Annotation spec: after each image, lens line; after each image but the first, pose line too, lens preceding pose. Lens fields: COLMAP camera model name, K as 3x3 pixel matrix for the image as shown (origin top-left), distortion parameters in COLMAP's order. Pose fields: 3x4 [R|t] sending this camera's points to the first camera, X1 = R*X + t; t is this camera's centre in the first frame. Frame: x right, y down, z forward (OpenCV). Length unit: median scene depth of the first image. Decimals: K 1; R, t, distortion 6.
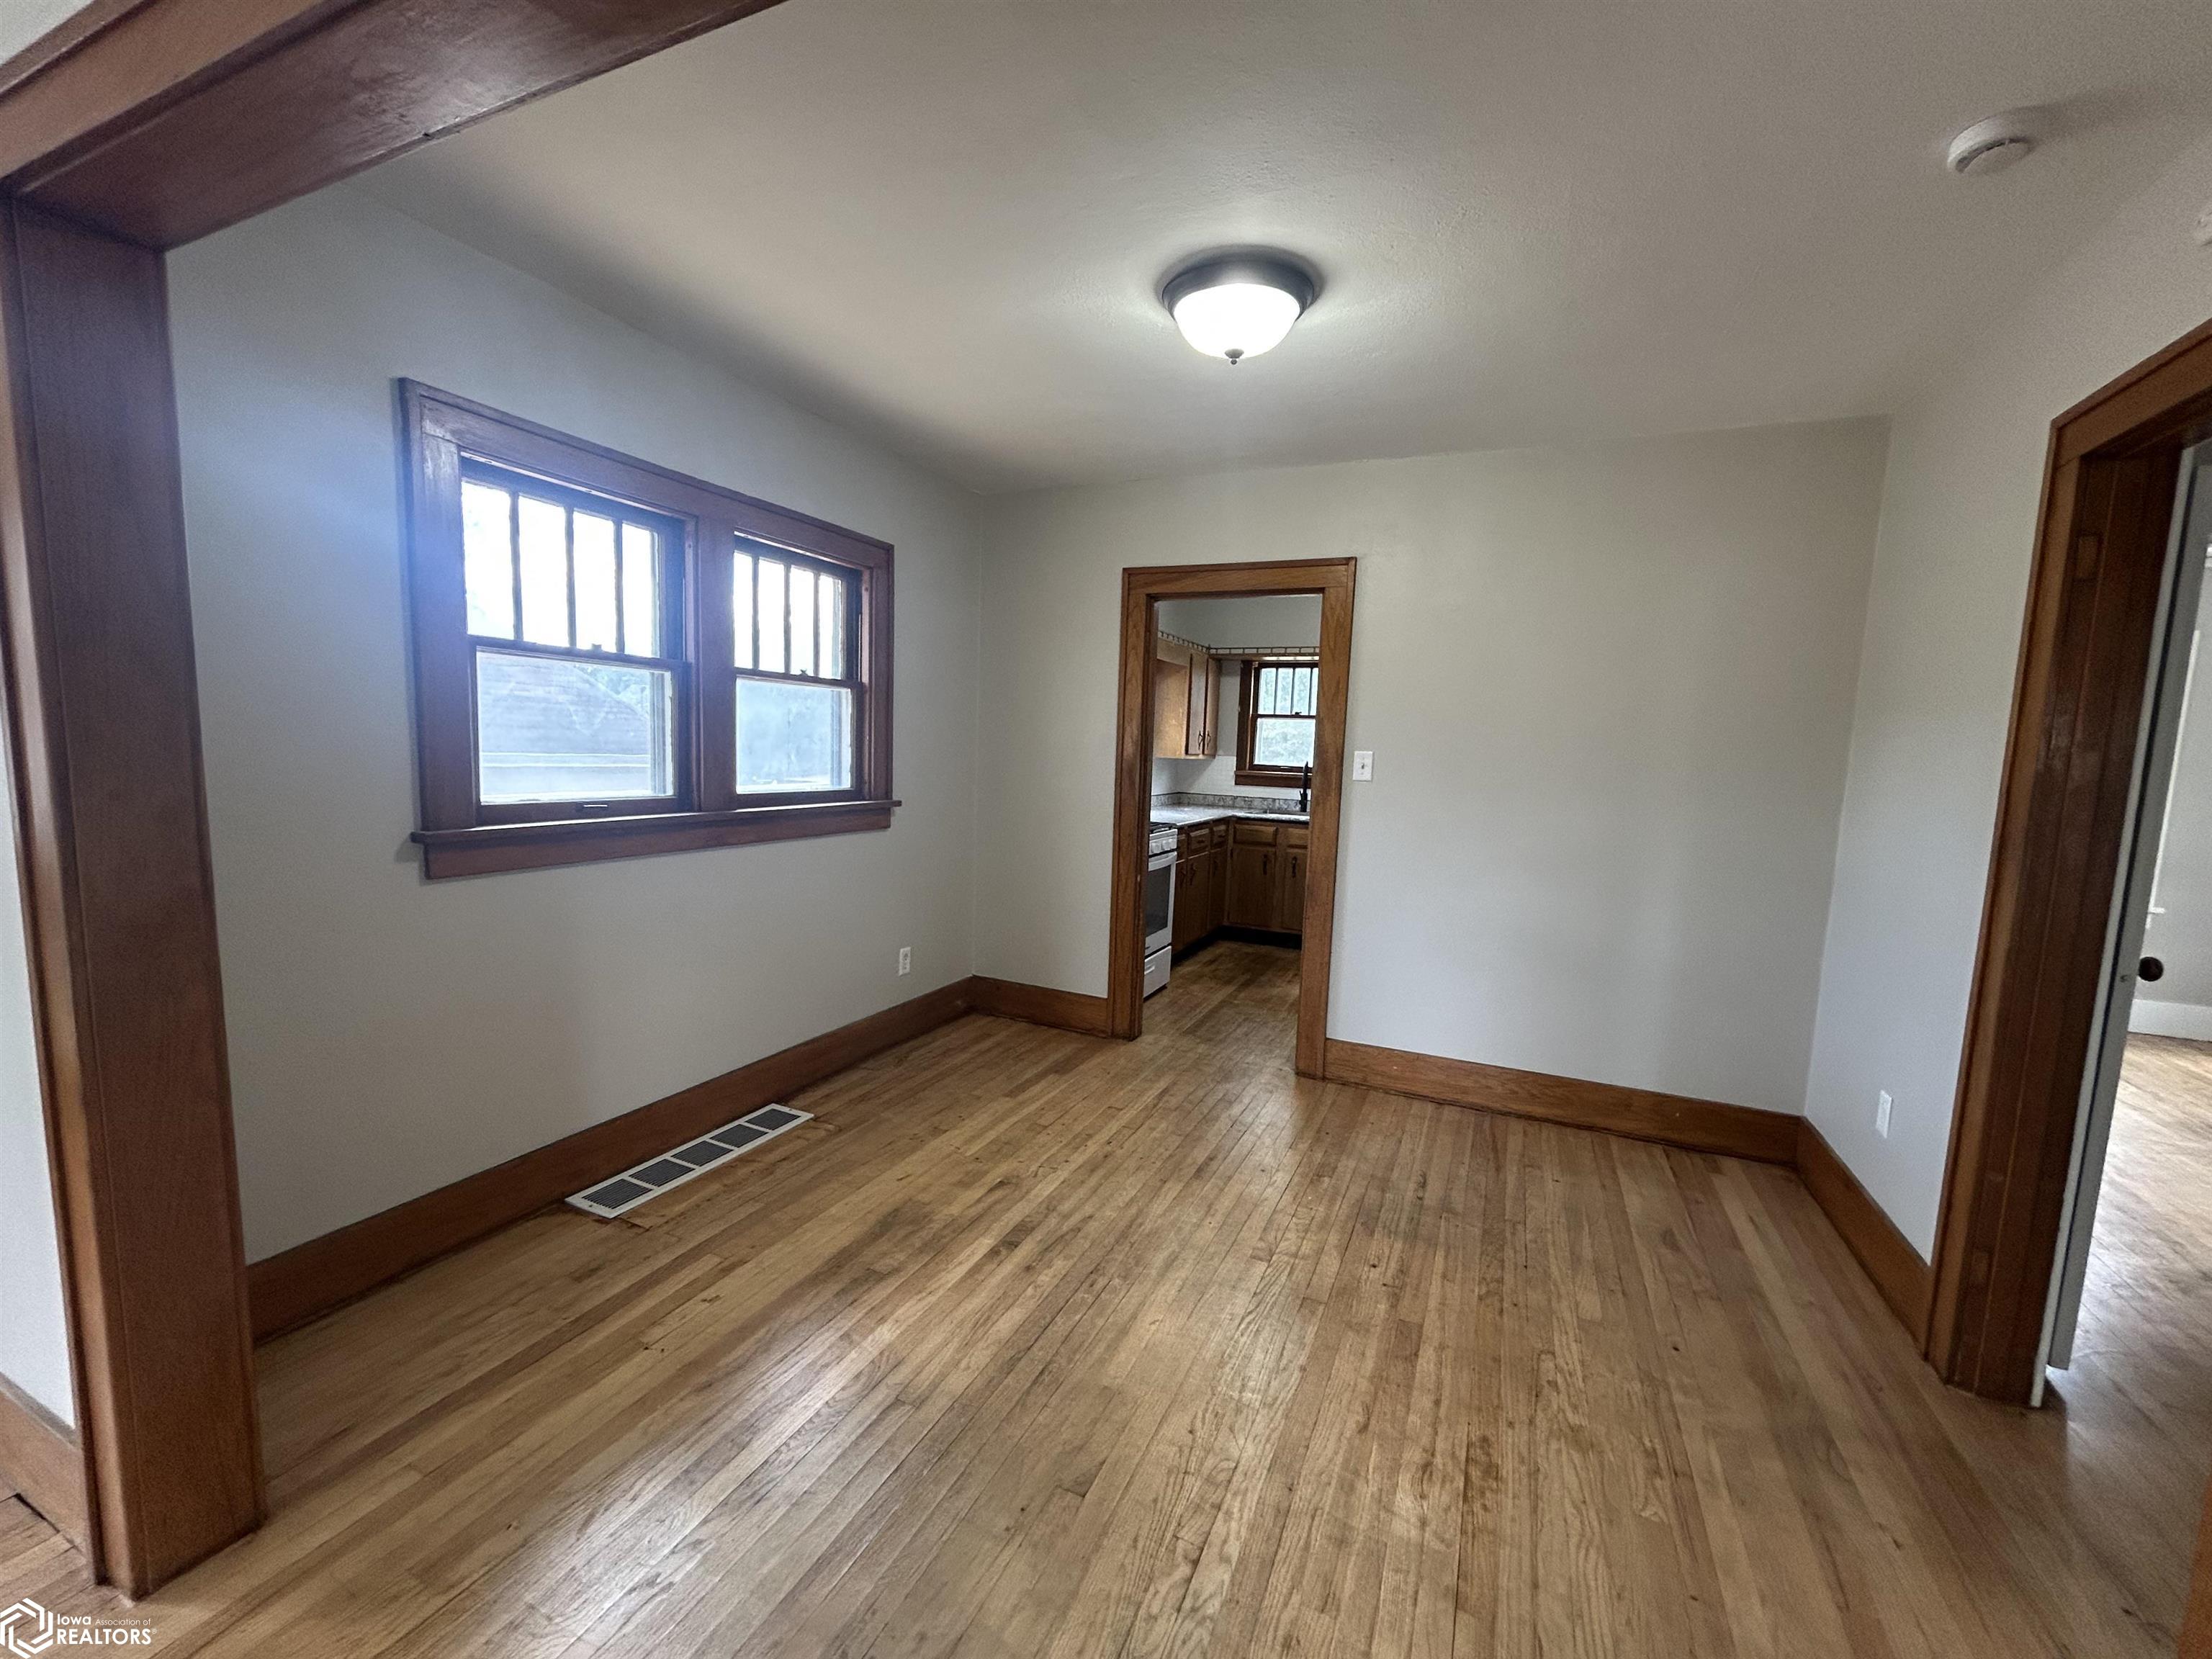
lens RADIAL K [[897.8, 0, 1075.9], [0, 897.8, 838.7], [0, 0, 1]] dist [0.003090, 0.001099]
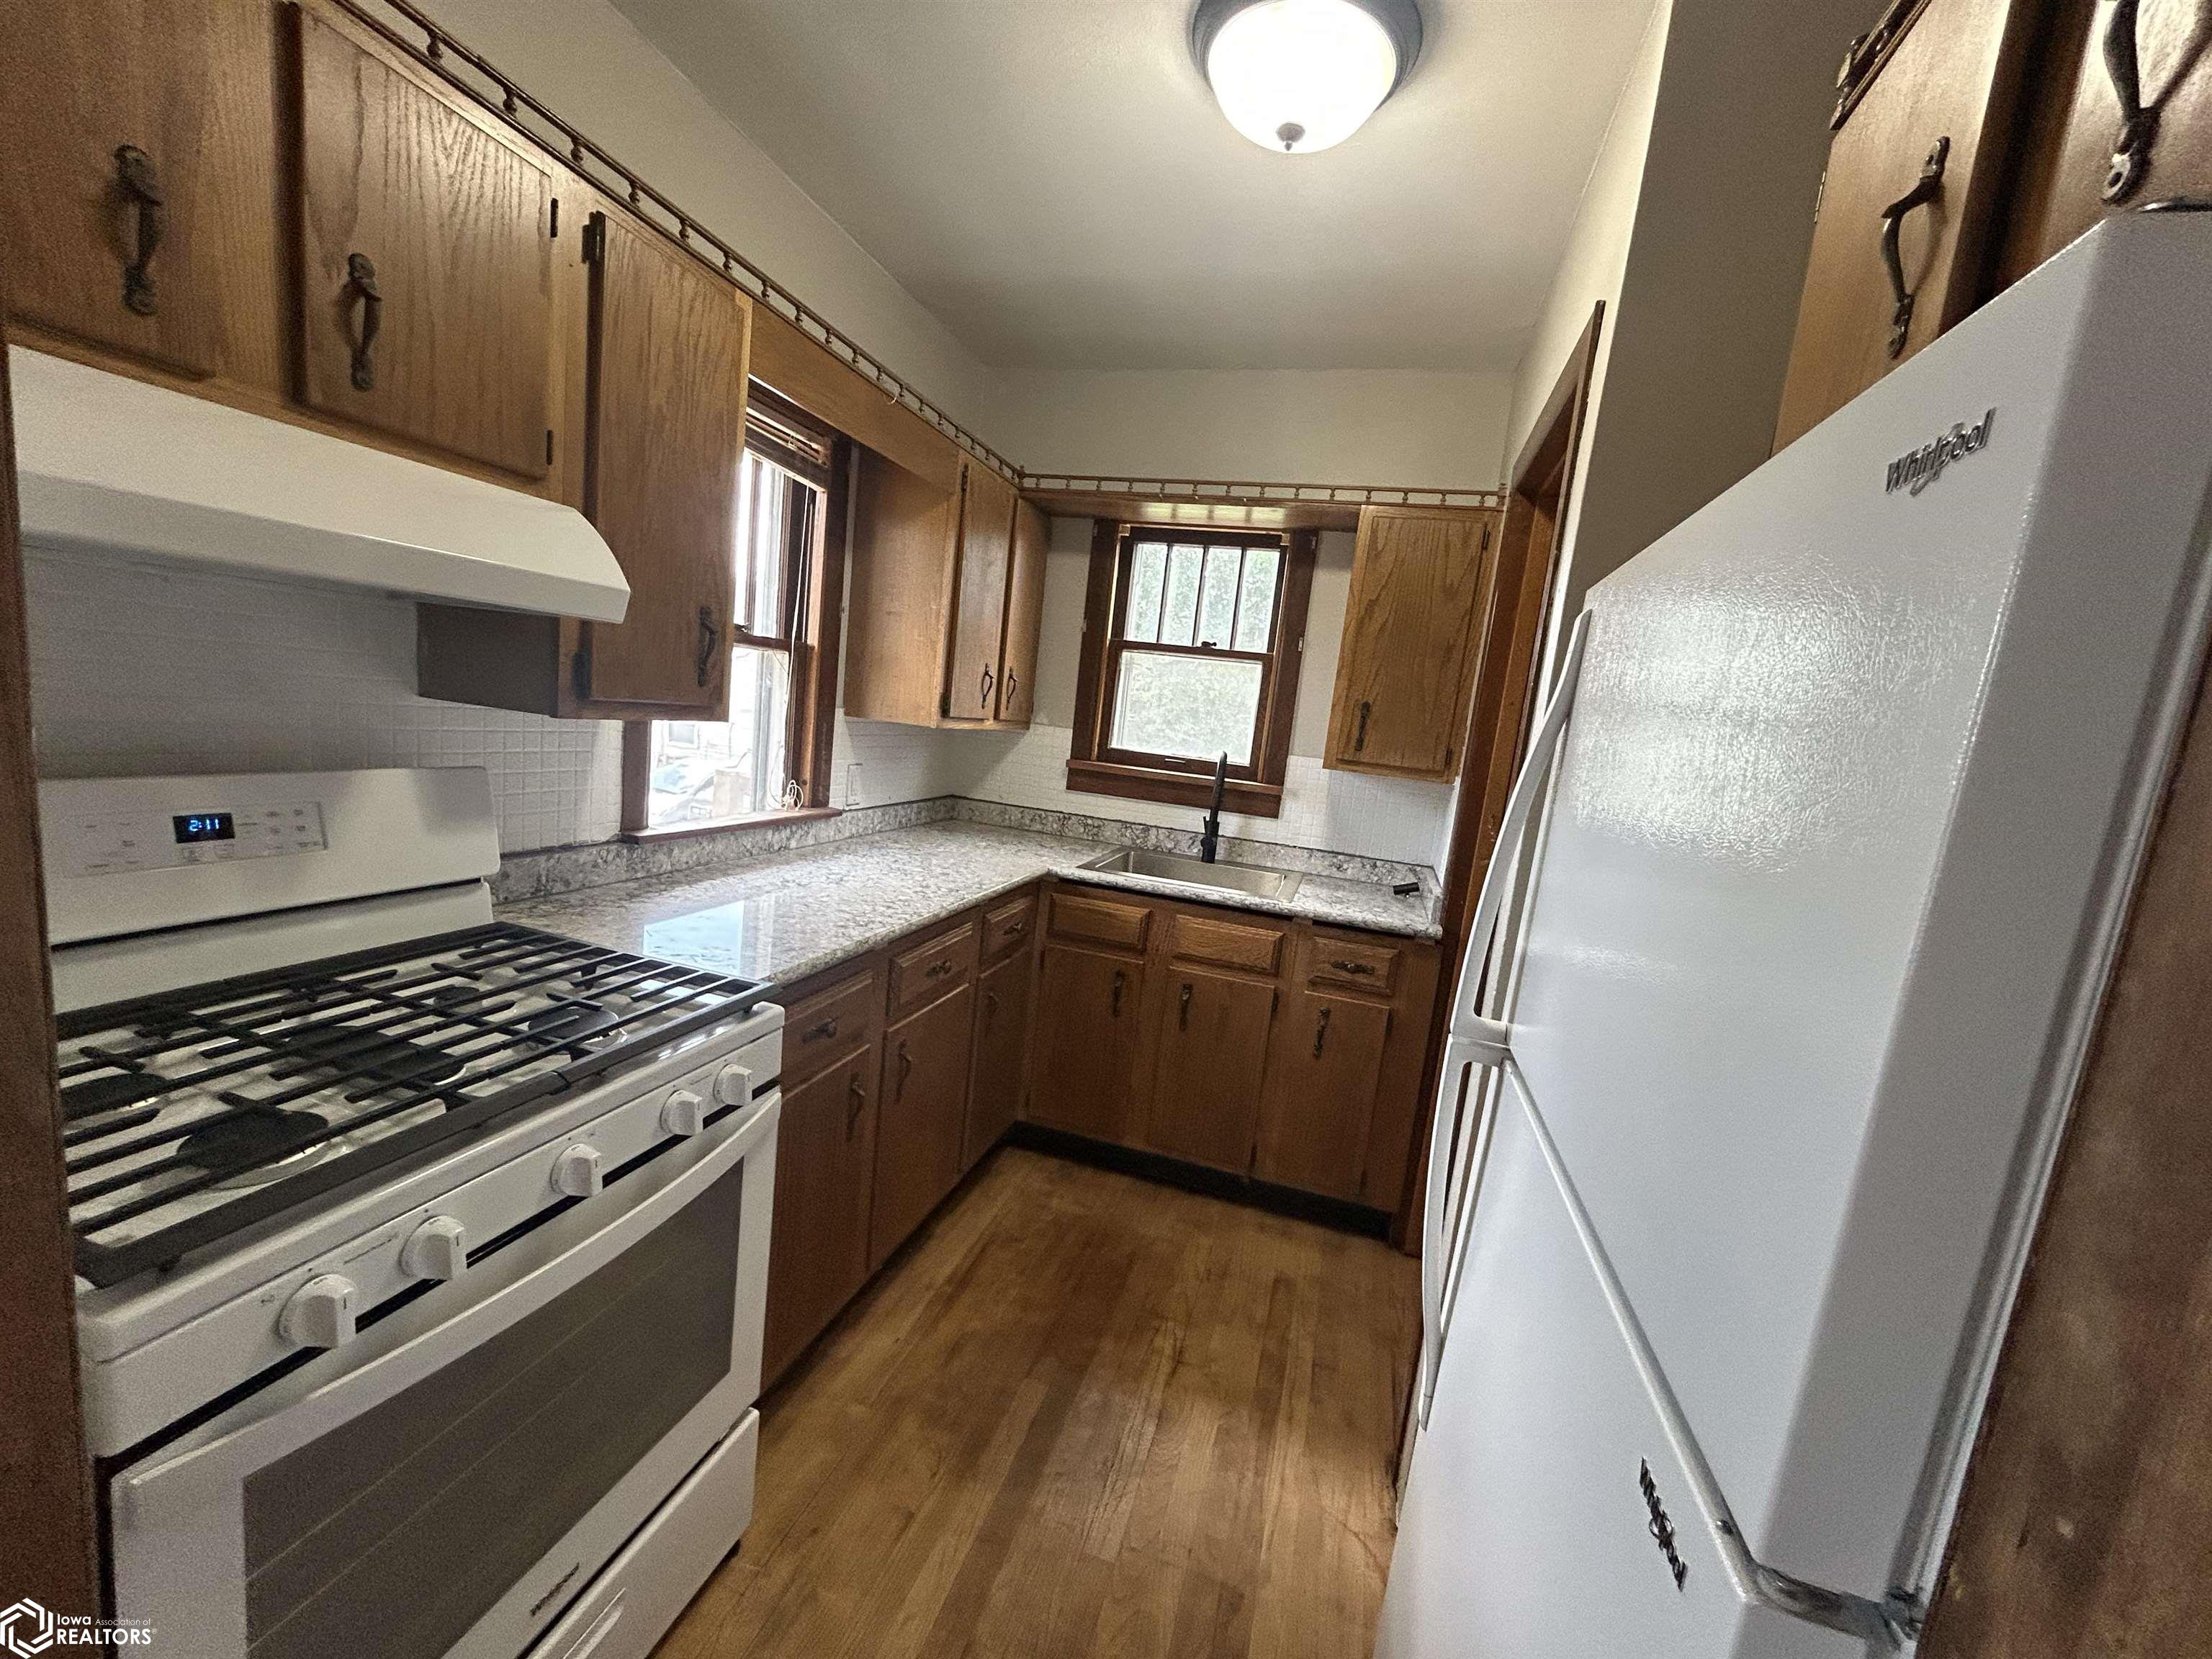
lens RADIAL K [[897.8, 0, 1101.9], [0, 897.8, 838.4], [0, 0, 1]] dist [0.003090, 0.001099]
pose [[0.983368, 0.047335, 0.175346, 0.216984], [-0.055720, 0.997511, 0.043204, -0.105888], [-0.172864, -0.052256, 0.983559, 1.017962]]
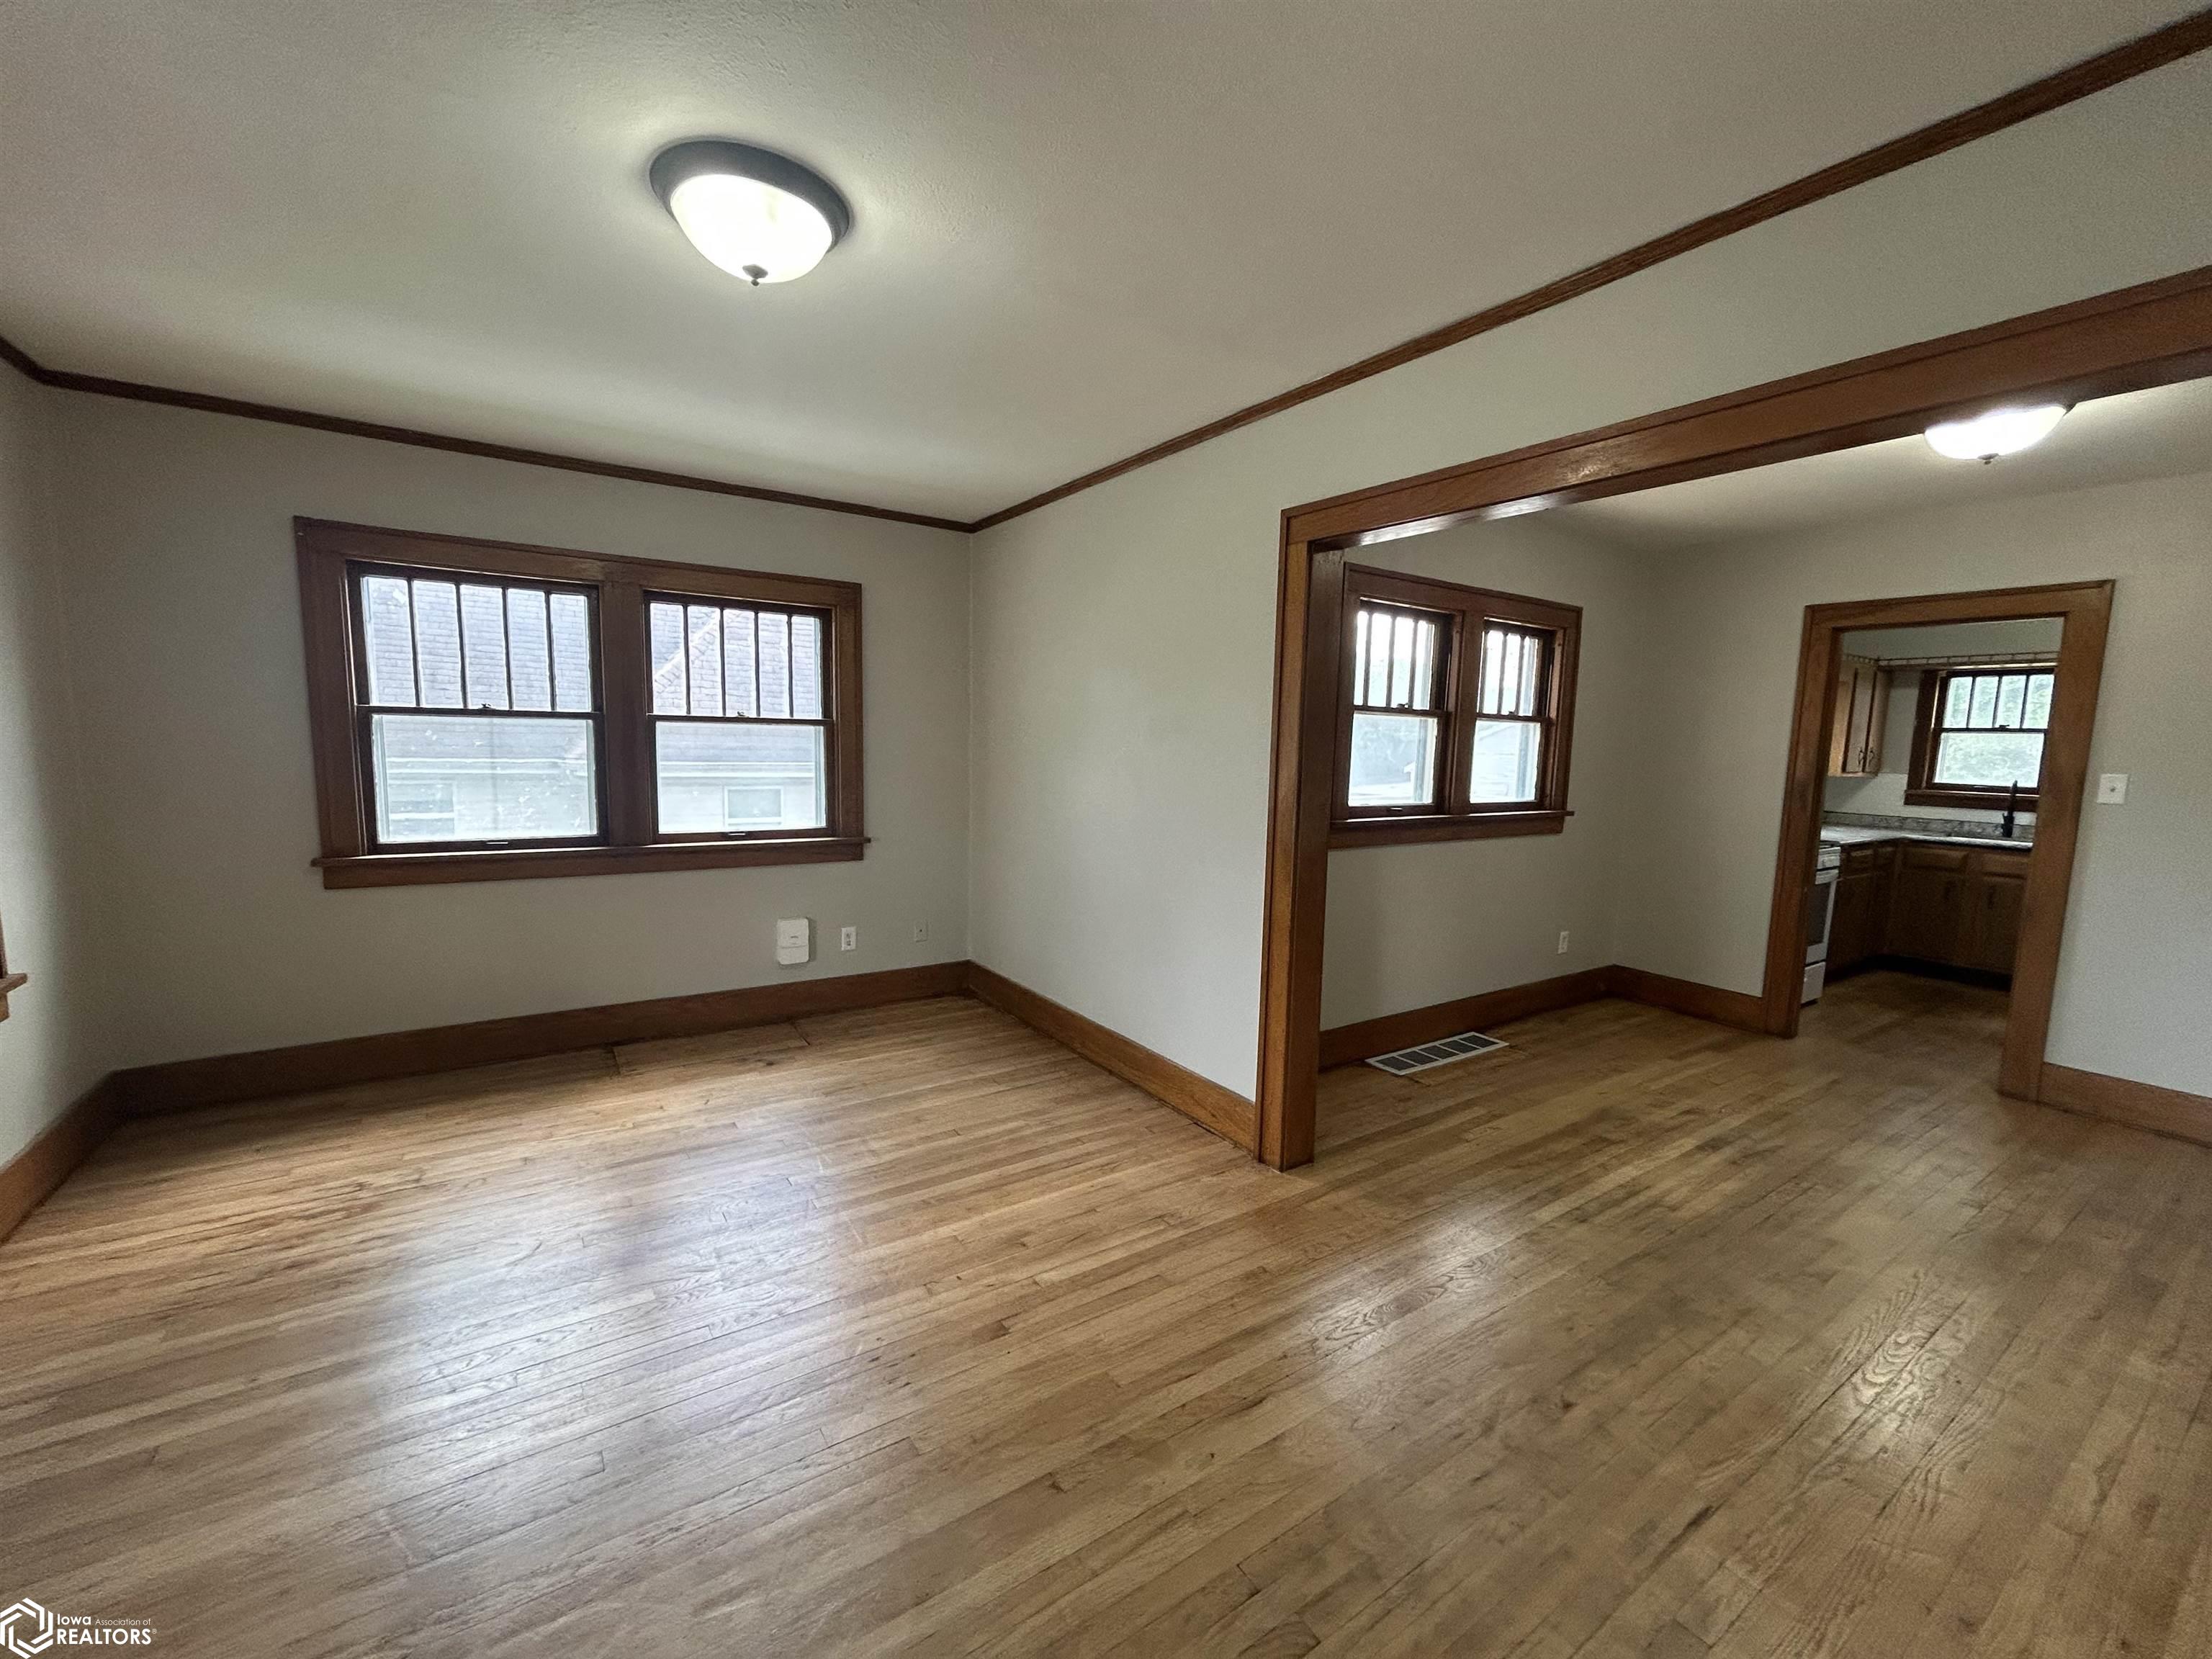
lens RADIAL K [[897.8, 0, 1093.9], [0, 897.8, 841.0], [0, 0, 1]] dist [0.003090, 0.001099]
pose [[0.864006, 0.044095, -0.501546, -0.147192], [-0.048479, 0.998815, 0.004300, 0.026223], [0.501142, 0.020599, 0.865120, -0.418475]]
